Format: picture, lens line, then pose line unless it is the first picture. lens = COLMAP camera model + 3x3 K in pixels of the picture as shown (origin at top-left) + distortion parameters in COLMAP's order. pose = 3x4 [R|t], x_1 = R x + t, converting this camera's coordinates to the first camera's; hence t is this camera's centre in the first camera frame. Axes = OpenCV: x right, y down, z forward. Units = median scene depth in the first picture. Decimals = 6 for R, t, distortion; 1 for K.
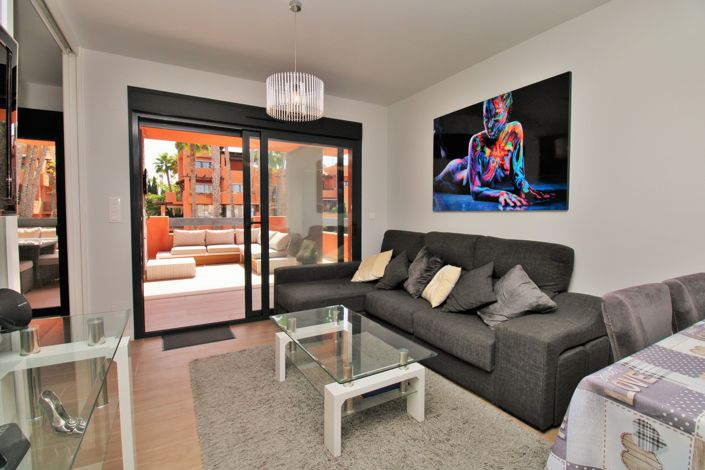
lens RADIAL K [[333.2, 0, 354.0], [0, 333.2, 233.1], [0, 0, 1]] dist [-0.023729, -0.002975]
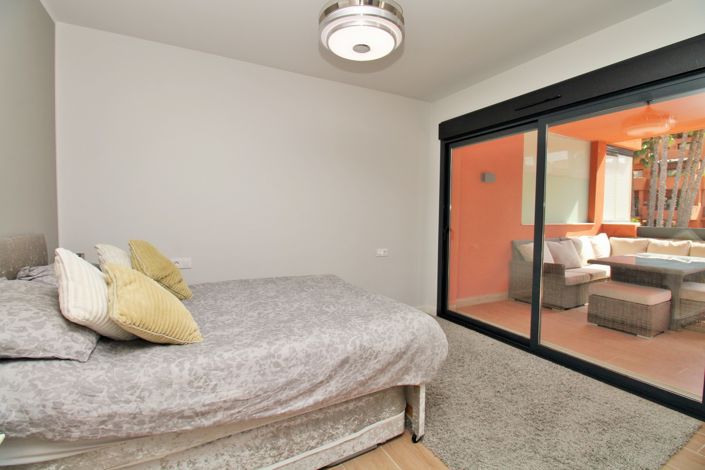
lens RADIAL K [[333.2, 0, 351.9], [0, 333.2, 230.7], [0, 0, 1]] dist [-0.023729, -0.002975]
pose [[-0.018438, 0.034803, -0.999224, -0.529411], [-0.059406, 0.997590, 0.035842, -0.050957], [0.998064, 0.060021, -0.016326, 0.590415]]
